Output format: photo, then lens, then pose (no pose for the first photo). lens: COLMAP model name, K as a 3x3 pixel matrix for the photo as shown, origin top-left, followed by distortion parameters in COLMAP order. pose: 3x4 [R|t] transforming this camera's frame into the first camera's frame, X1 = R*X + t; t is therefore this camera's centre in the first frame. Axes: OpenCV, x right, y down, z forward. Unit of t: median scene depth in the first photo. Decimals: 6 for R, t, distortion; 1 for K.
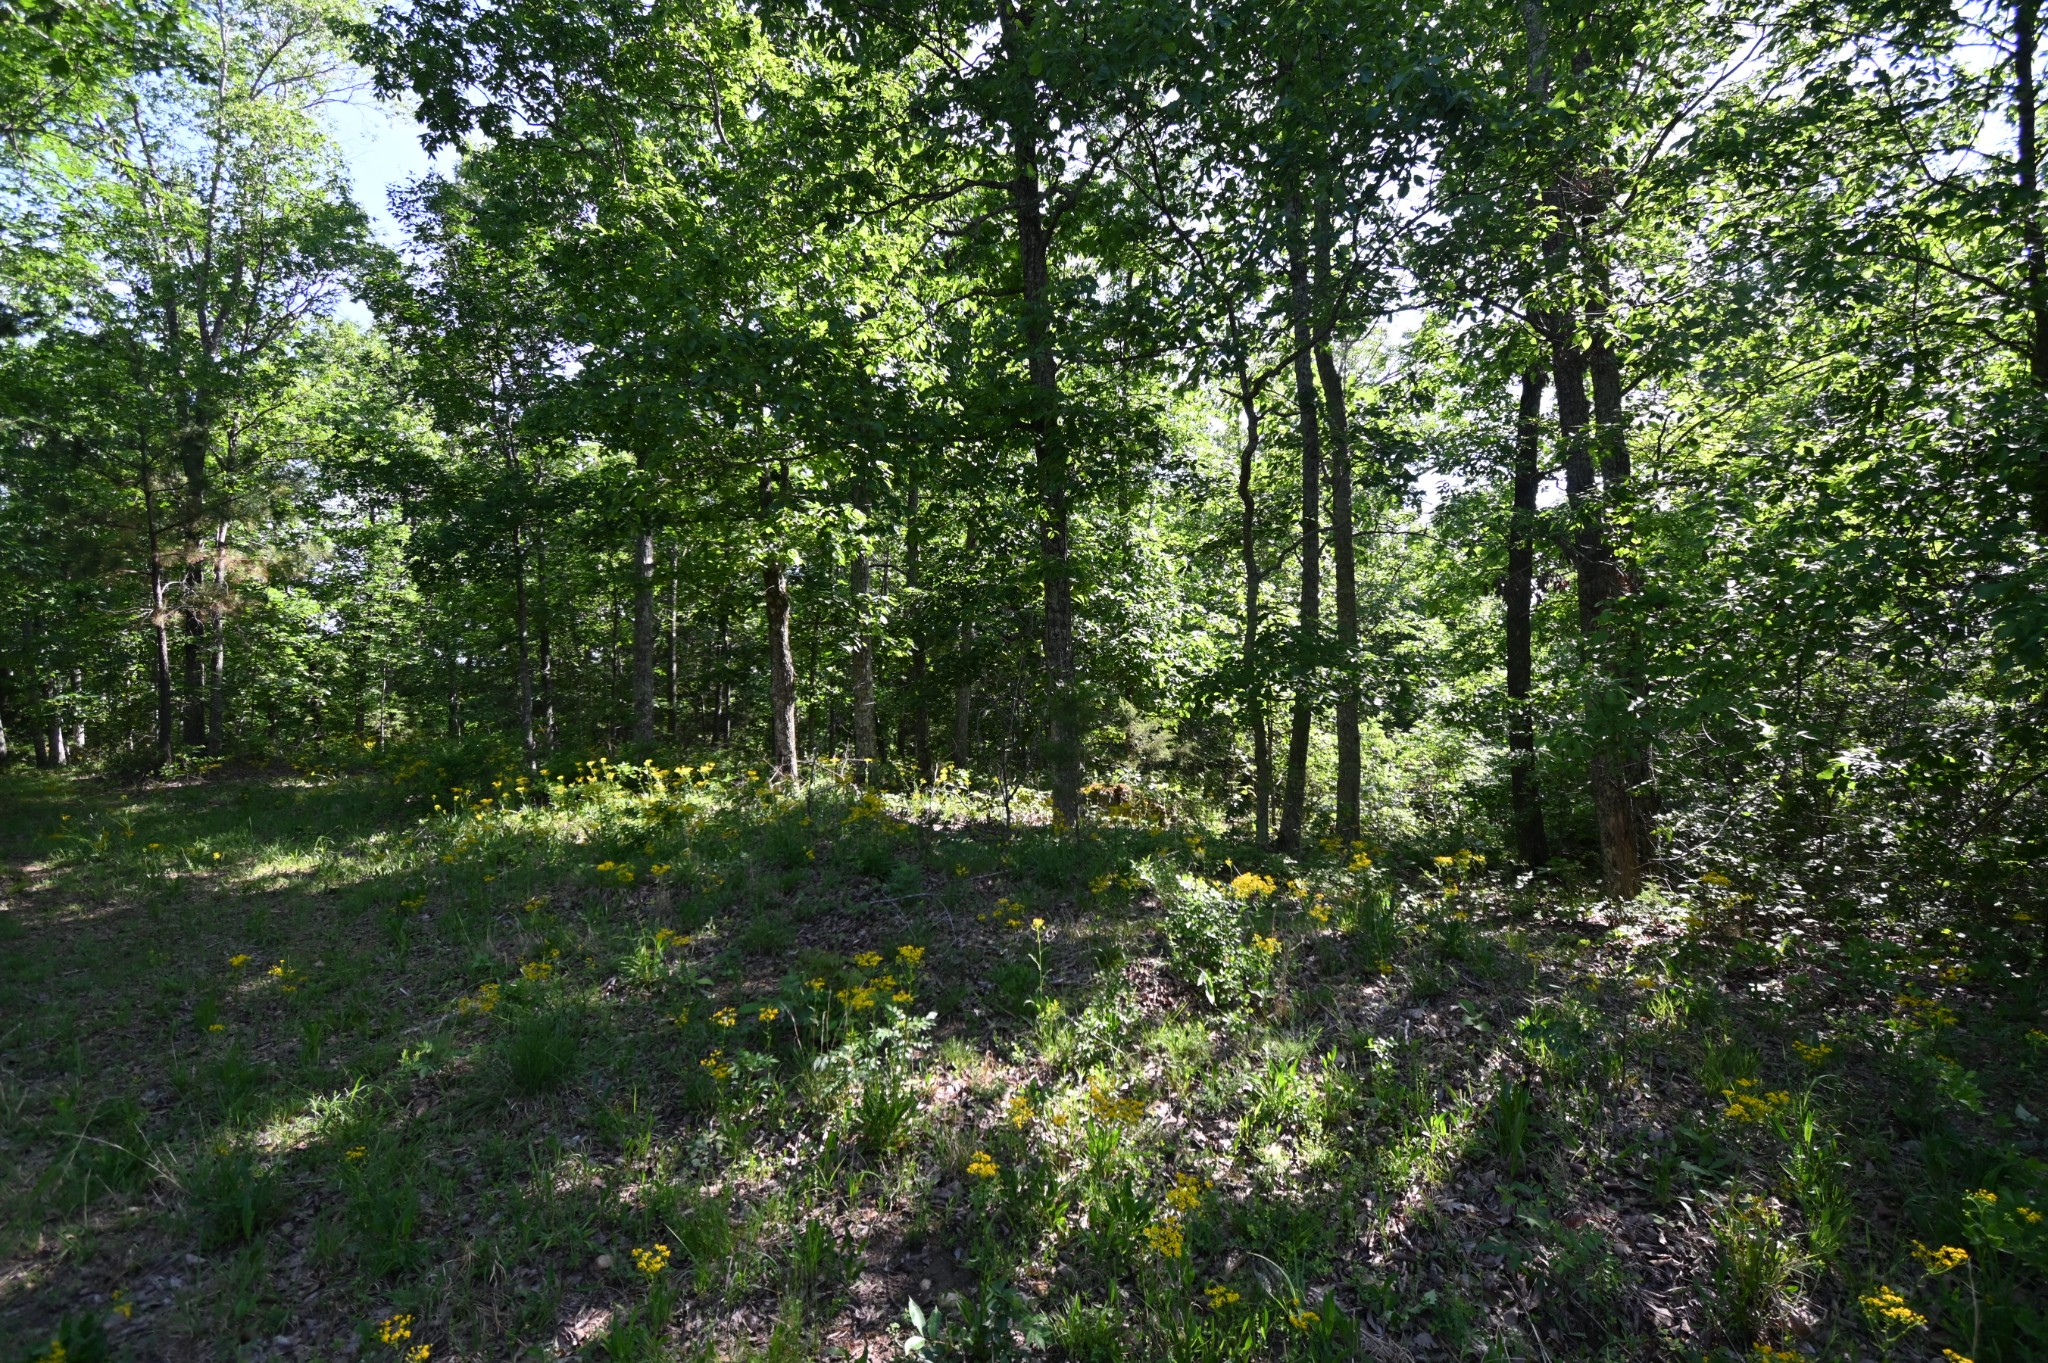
lens RADIAL K [[955.1, 0, 1020.9], [0, 955.1, 675.7], [0, 0, 1]] dist [0.016201, -0.002848]
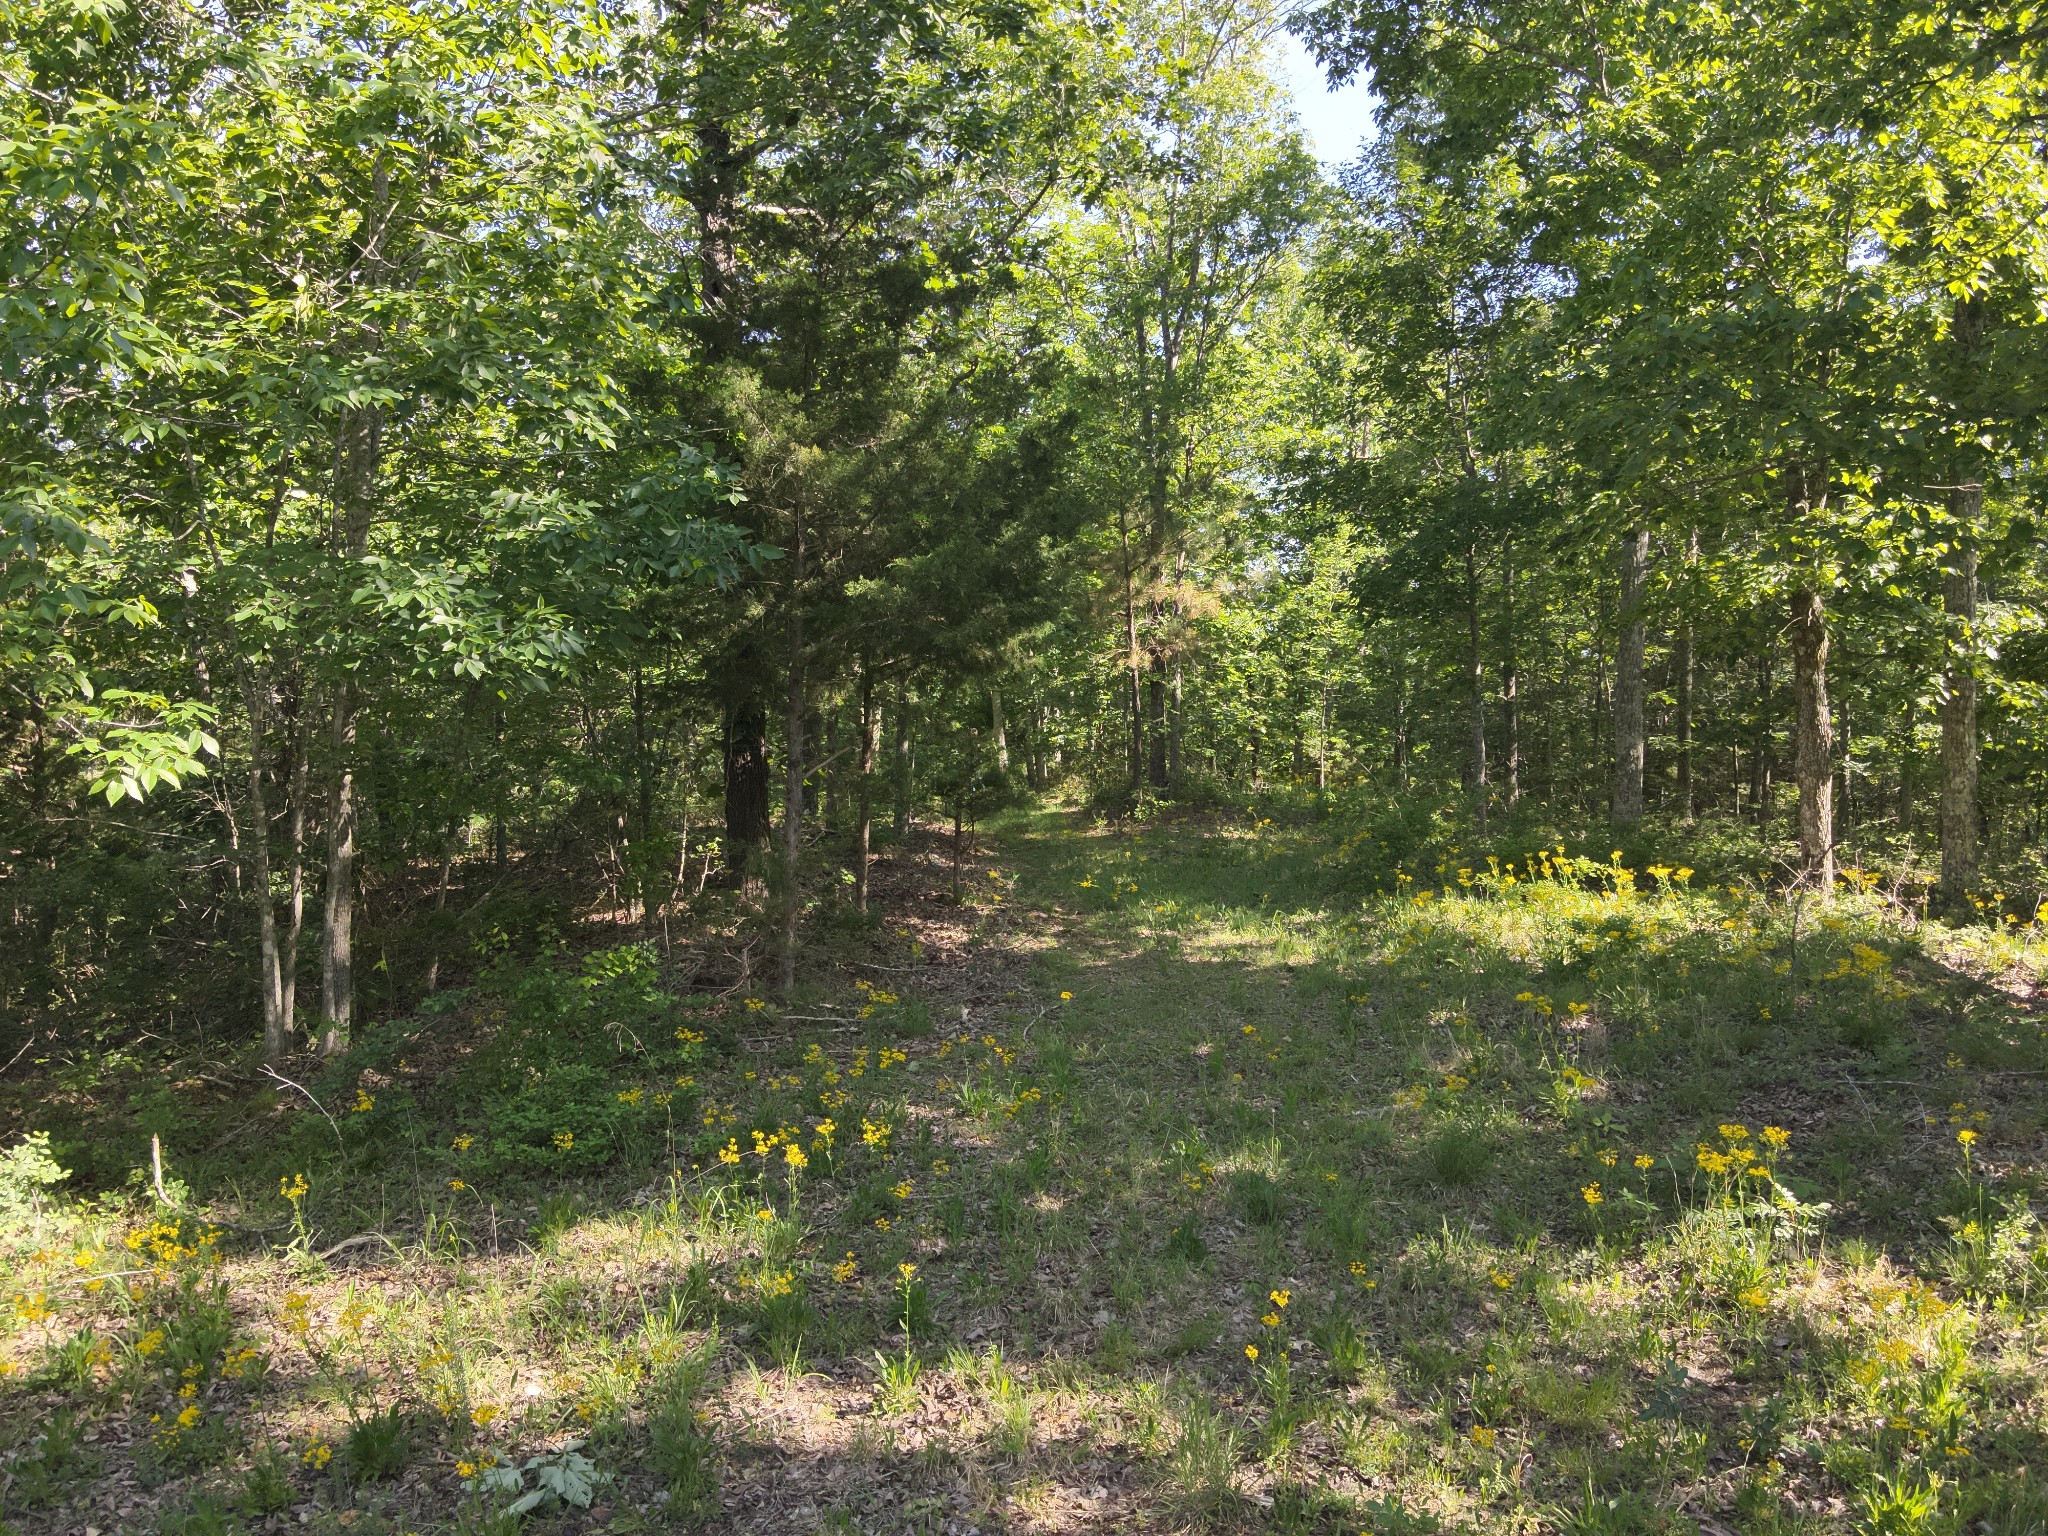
lens RADIAL K [[1509.9, 0, 1022.0], [0, 1509.9, 768.1], [0, 0, 1]] dist [-0.000999, -0.013720]
pose [[0.711323, 0.041298, -0.701651, 0.118626], [0.005016, 0.997949, 0.063823, -0.058510], [0.702847, -0.048918, 0.709657, -0.195469]]
